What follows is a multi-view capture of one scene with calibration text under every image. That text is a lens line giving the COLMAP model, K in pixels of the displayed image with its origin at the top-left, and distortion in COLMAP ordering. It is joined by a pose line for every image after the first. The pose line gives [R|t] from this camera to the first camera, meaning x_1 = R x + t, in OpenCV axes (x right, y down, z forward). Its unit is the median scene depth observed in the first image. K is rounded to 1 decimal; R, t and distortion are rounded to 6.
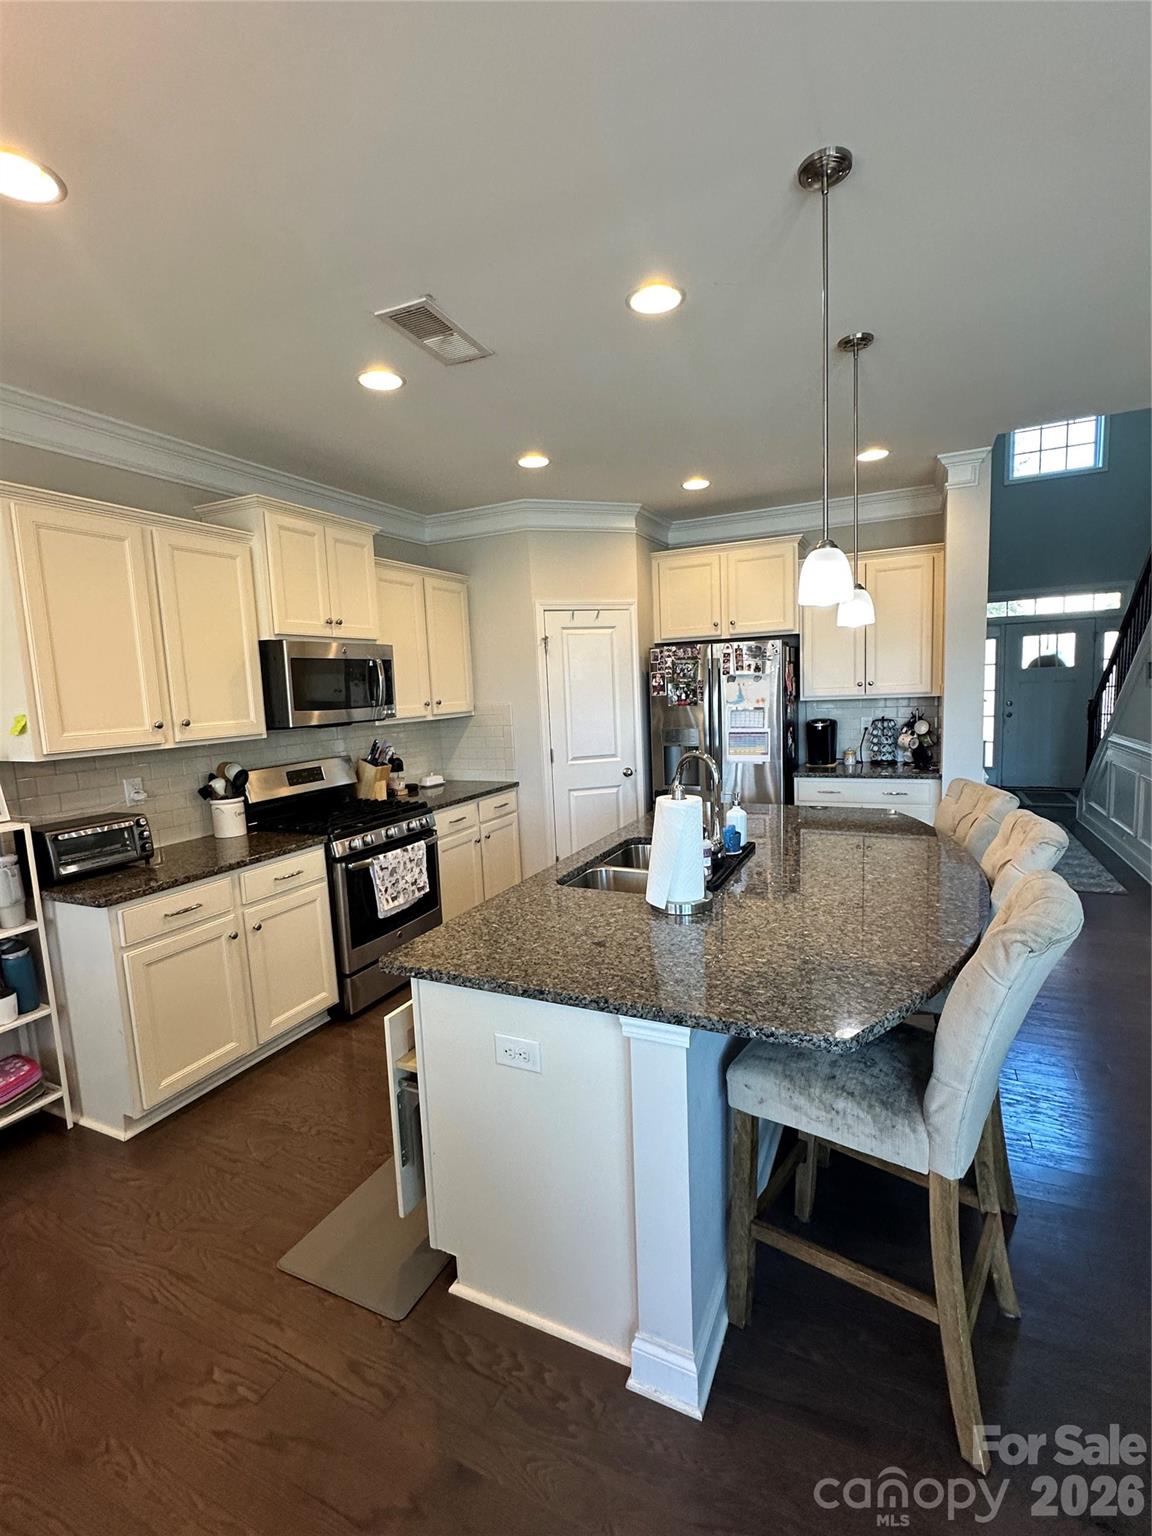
lens RADIAL K [[705.3, 0, 575.6], [0, 705.3, 769.2], [0, 0, 1]] dist [-0.005435, 0.000996]
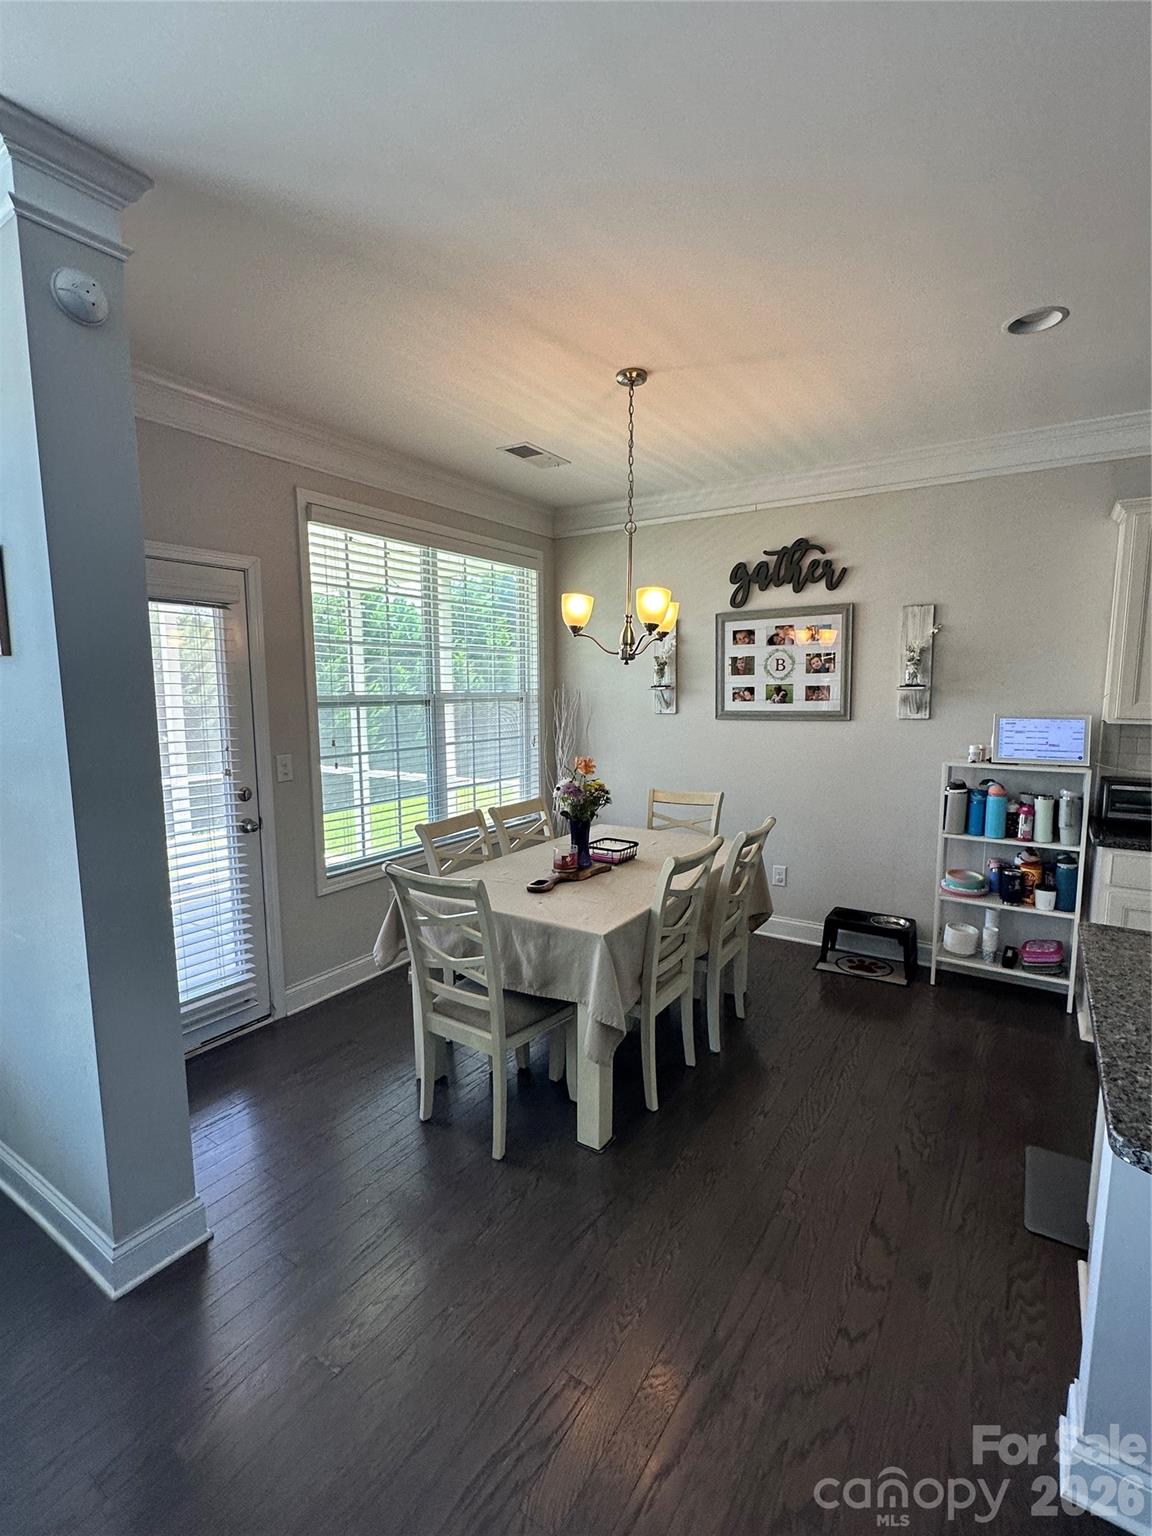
lens RADIAL K [[705.3, 0, 576.4], [0, 705.3, 771.3], [0, 0, 1]] dist [-0.005435, 0.000996]
pose [[-0.141042, 0.159390, -0.977089, 0.422466], [-0.104724, 0.979015, 0.174821, -0.032385], [0.984449, 0.126982, -0.121390, 0.164103]]
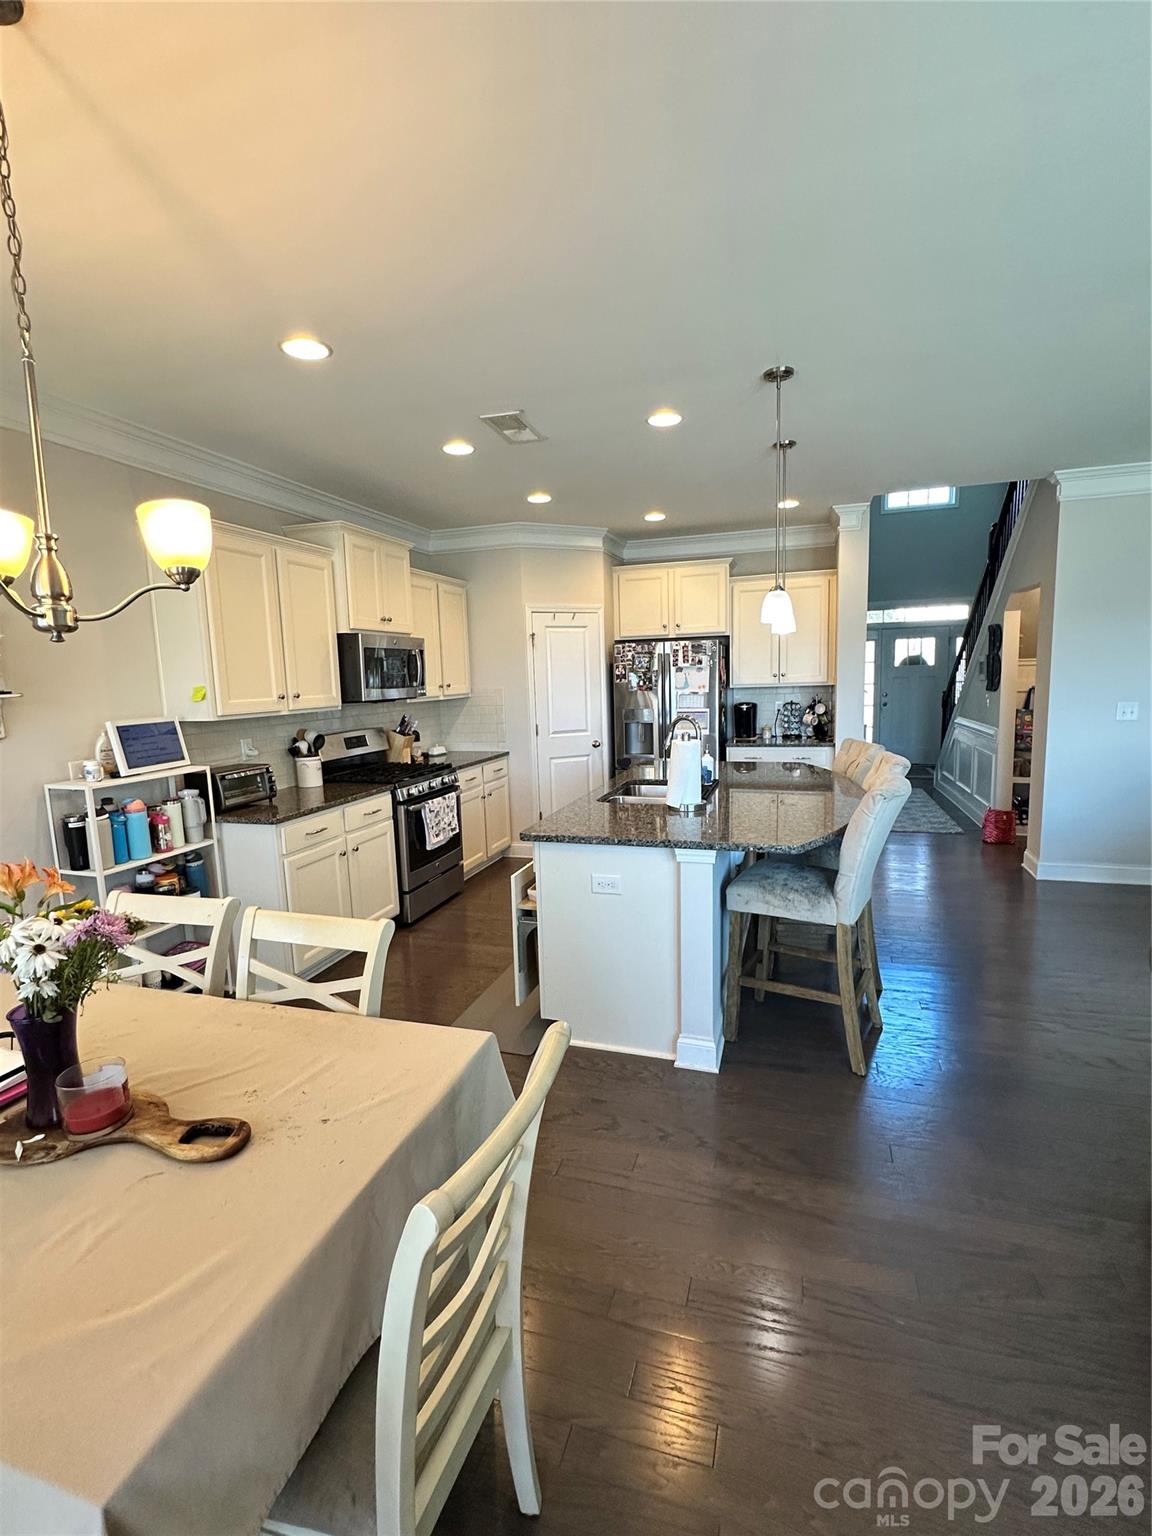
lens RADIAL K [[705.3, 0, 576.1], [0, 705.3, 769.1], [0, 0, 1]] dist [-0.005435, 0.000996]
pose [[0.990810, -0.004568, 0.135181, -0.179175], [0.003214, 0.999942, 0.010232, 0.049833], [-0.135220, -0.009703, 0.990768, -0.313685]]
